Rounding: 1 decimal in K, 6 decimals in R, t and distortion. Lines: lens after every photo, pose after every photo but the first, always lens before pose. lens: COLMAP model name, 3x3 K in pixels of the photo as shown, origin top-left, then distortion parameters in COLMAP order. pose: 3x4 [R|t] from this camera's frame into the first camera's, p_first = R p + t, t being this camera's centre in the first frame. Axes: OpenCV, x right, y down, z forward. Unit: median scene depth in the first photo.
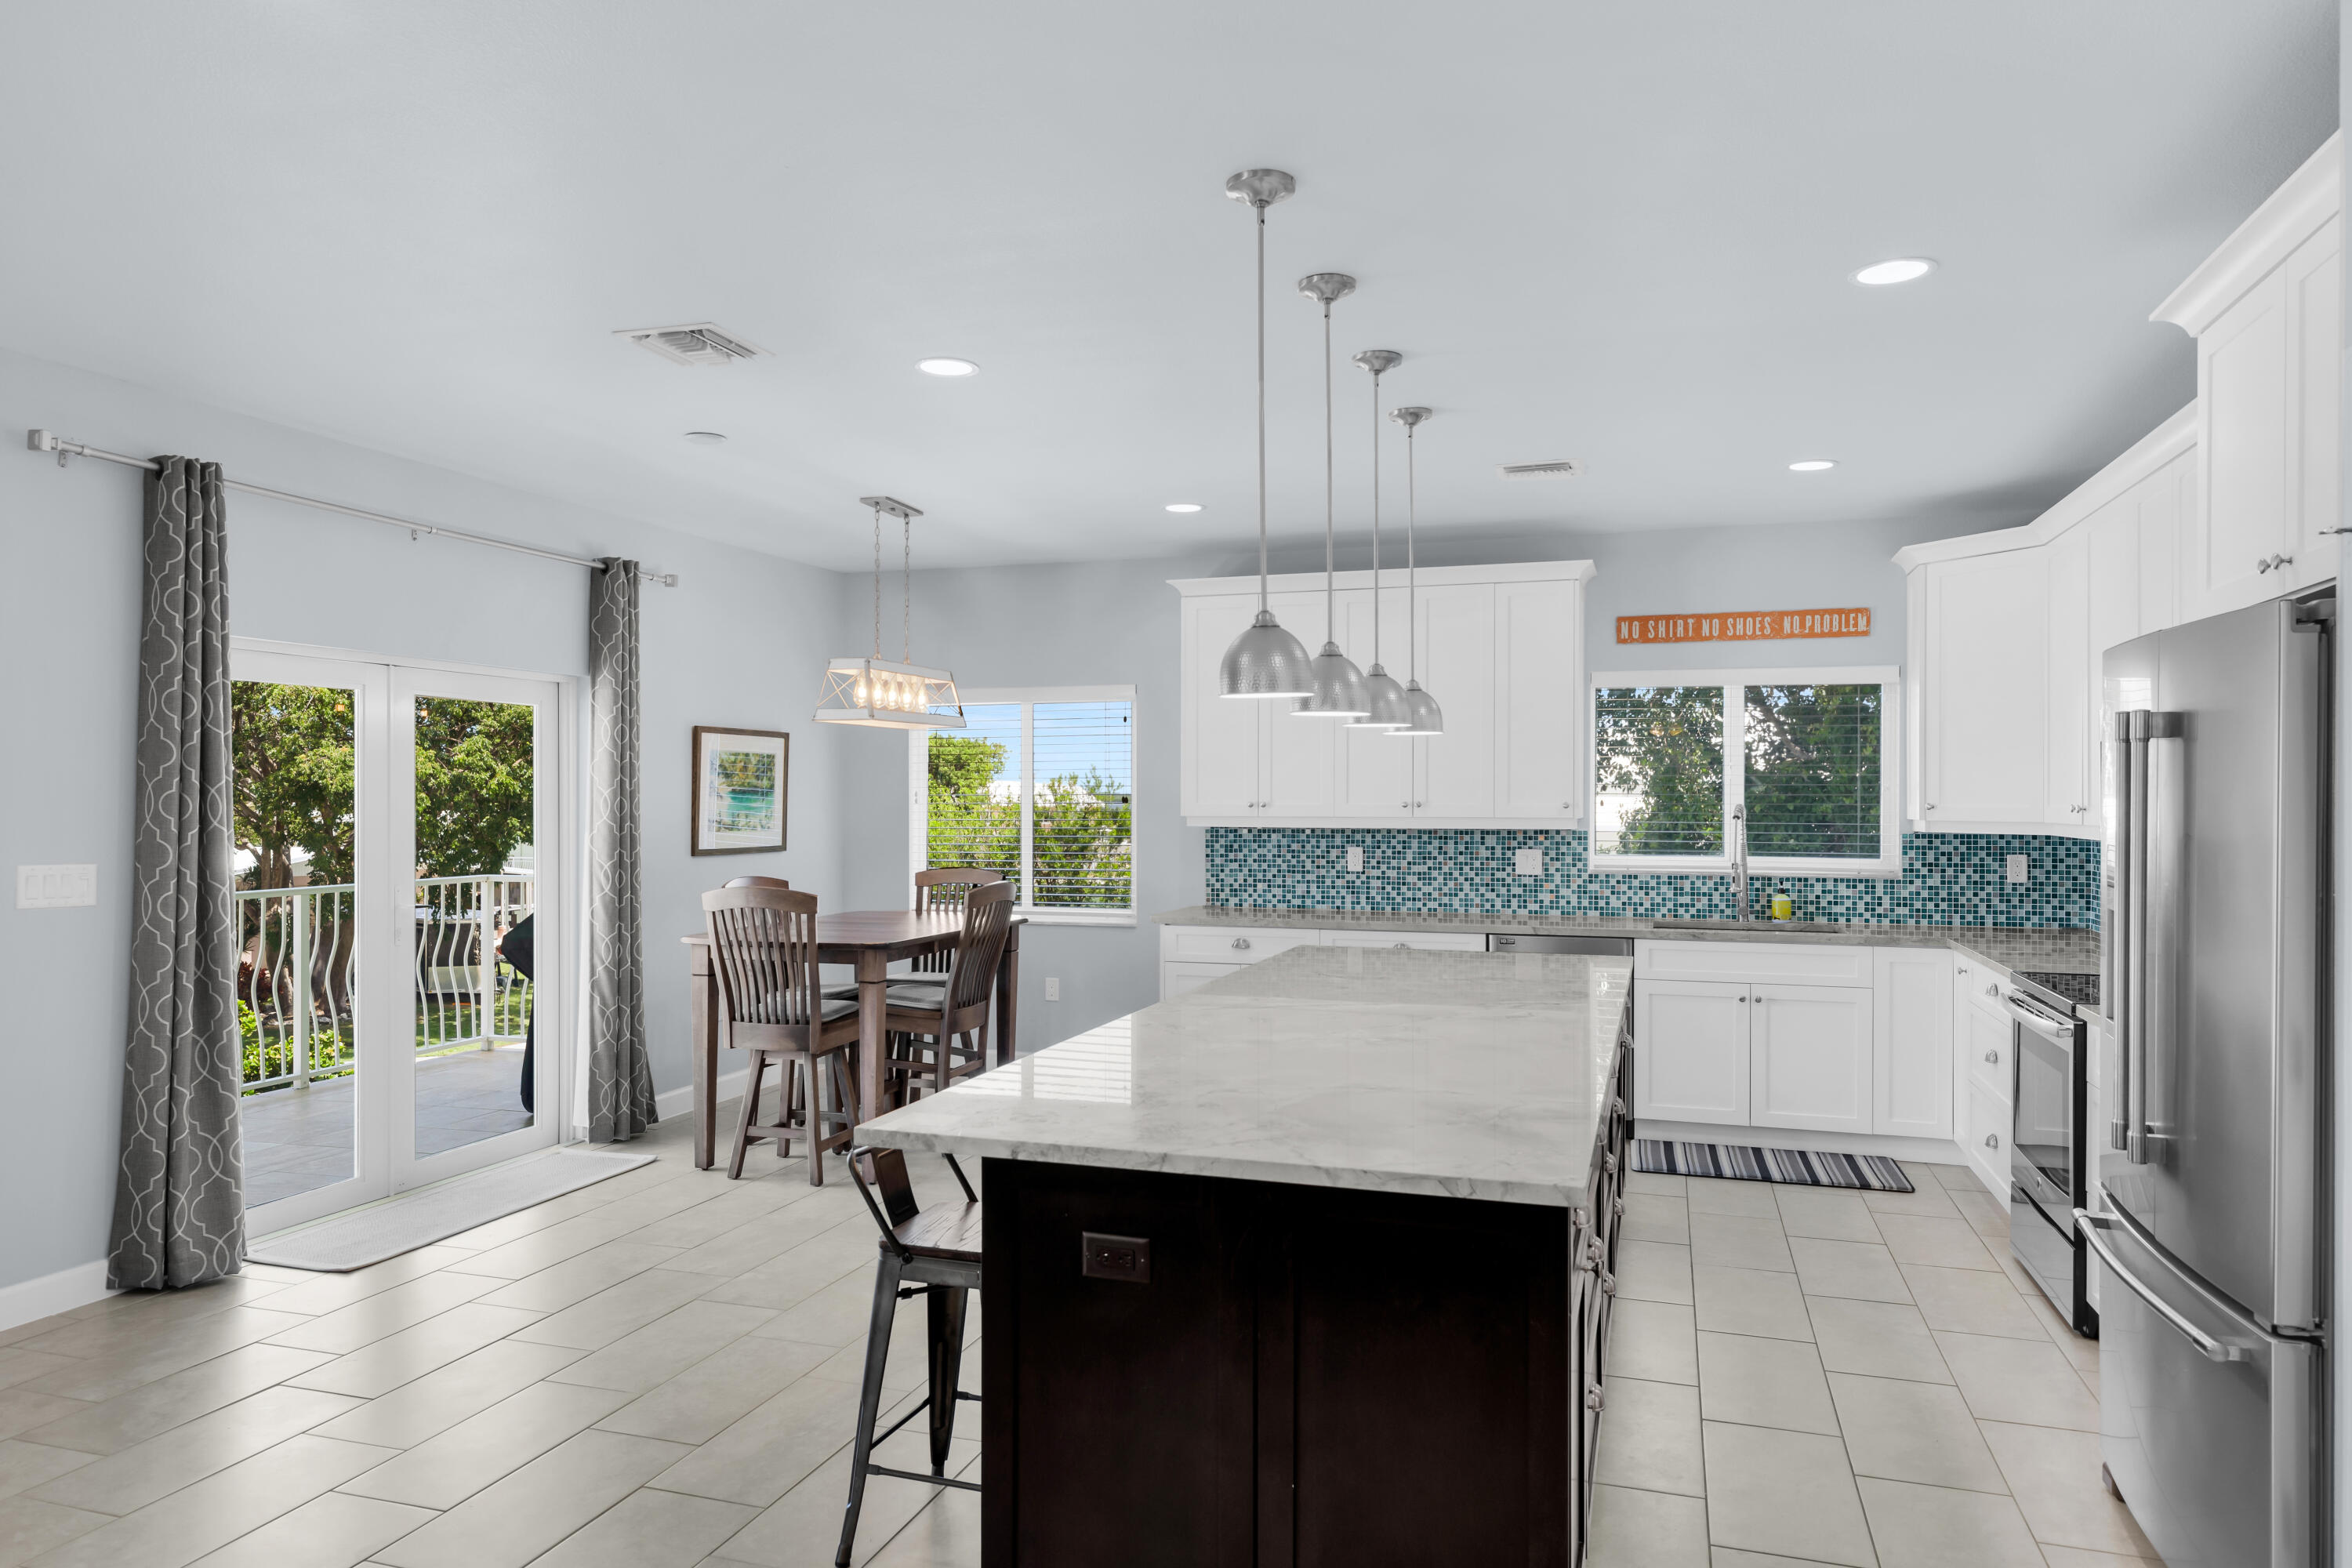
lens RADIAL K [[1467.7, 0, 1175.4], [0, 1467.7, 794.4], [0, 0, 1]] dist [0.014968, -0.004112]
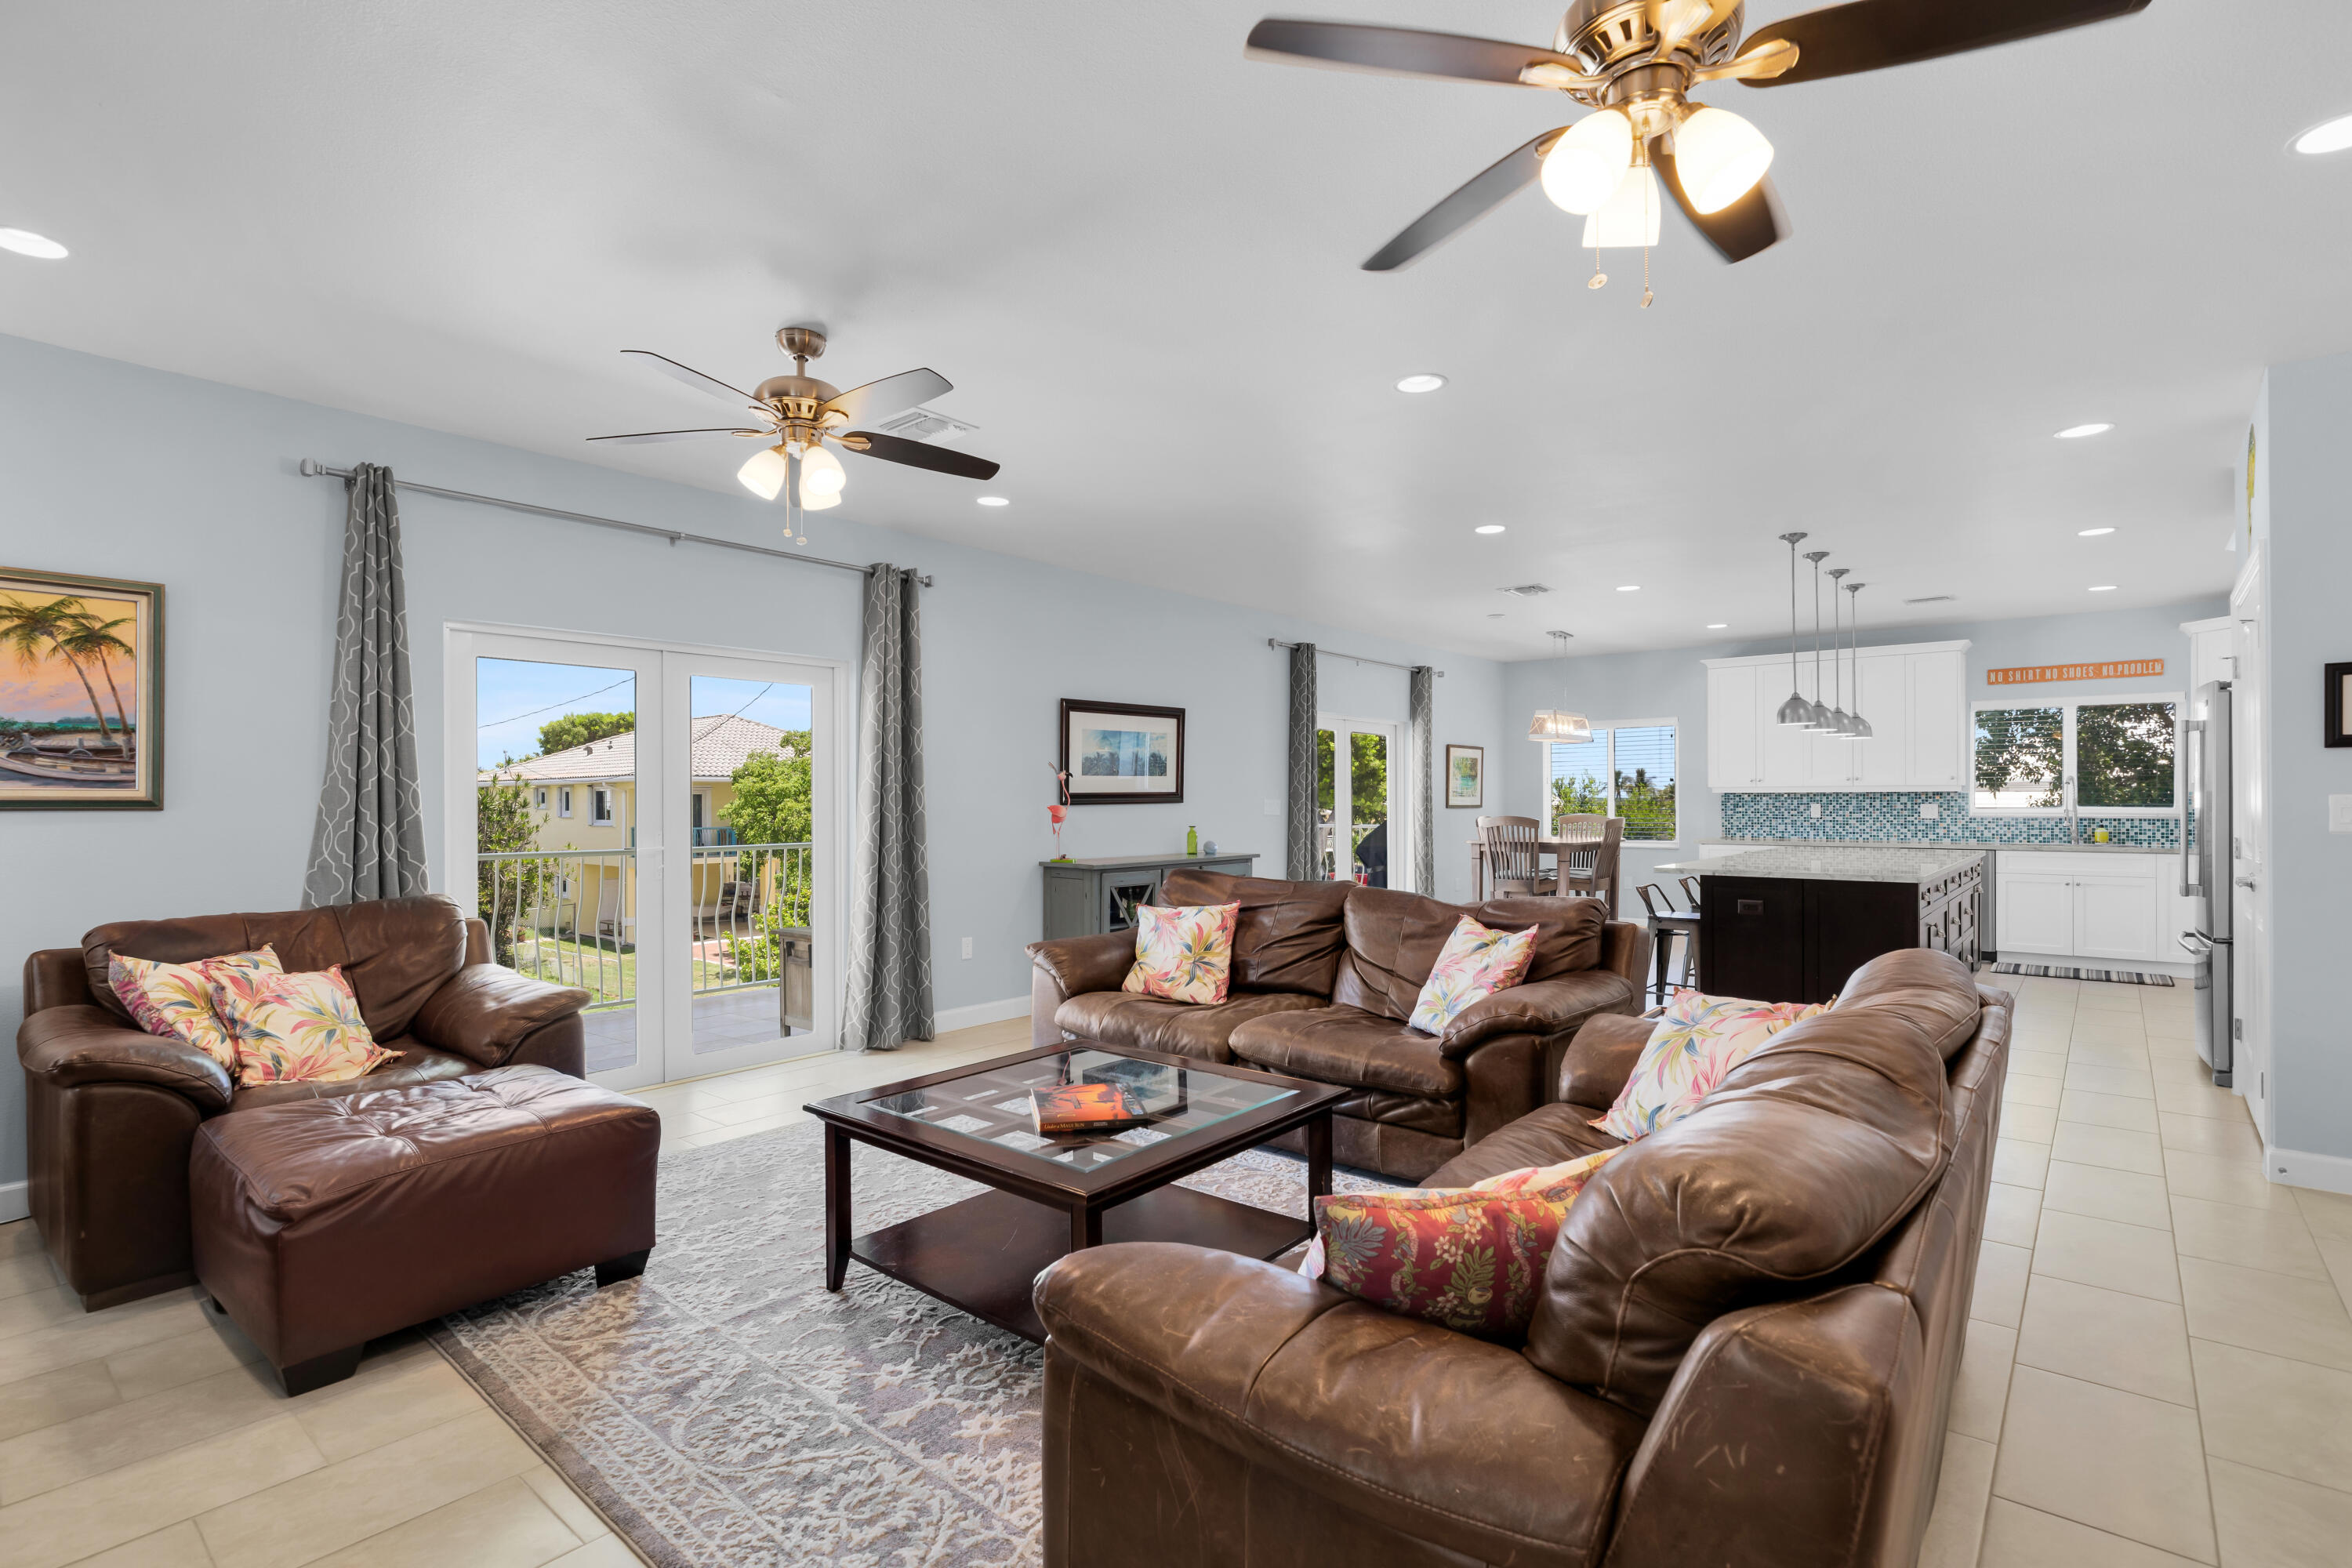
lens RADIAL K [[1116.5, 0, 1180.1], [0, 1116.5, 793.2], [0, 0, 1]] dist [-0.002552, 0.002004]
pose [[0.930454, -0.006202, -0.366356, -0.104114], [0.004293, 0.999973, -0.006025, 0.028967], [0.366383, 0.004033, 0.930455, -0.570316]]
